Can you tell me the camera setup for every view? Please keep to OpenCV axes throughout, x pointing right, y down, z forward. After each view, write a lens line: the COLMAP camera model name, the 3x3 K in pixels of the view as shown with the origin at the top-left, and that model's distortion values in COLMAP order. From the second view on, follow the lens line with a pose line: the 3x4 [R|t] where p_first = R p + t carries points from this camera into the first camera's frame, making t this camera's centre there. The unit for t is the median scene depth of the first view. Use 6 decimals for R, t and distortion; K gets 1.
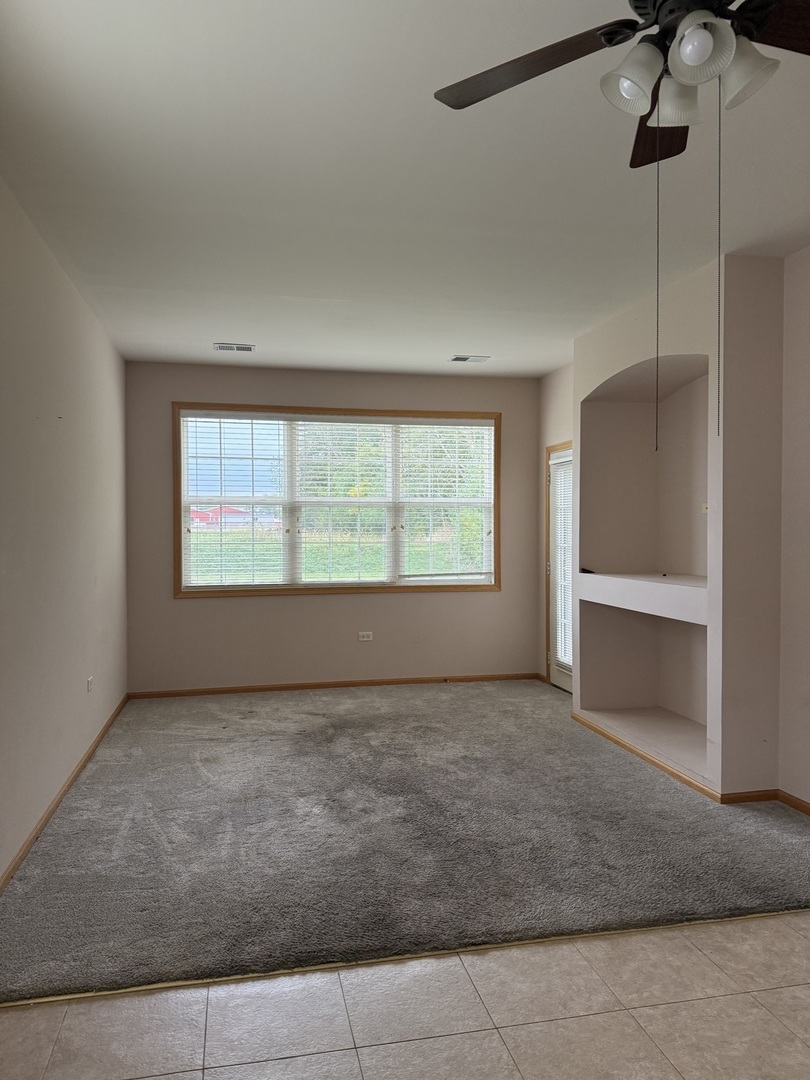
lens RADIAL K [[758.8, 0, 402.3], [0, 758.8, 545.4], [0, 0, 1]] dist [0.059234, -0.064928]
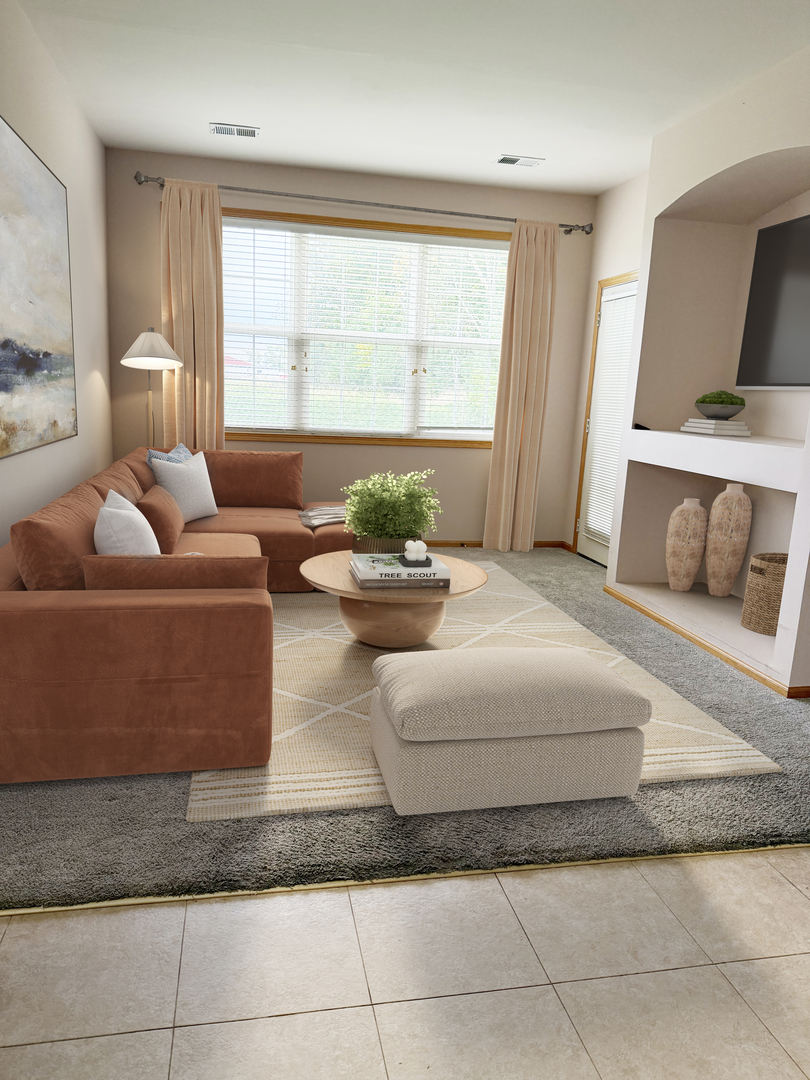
lens RADIAL K [[758.8, 0, 405.7], [0, 758.8, 539.4], [0, 0, 1]] dist [0.059234, -0.064928]
pose [[0.998858, 0.047593, 0.004161, -0.038071], [-0.047598, 0.983920, 0.172151, 0.042268], [0.004099, -0.172153, 0.985062, 0.232295]]
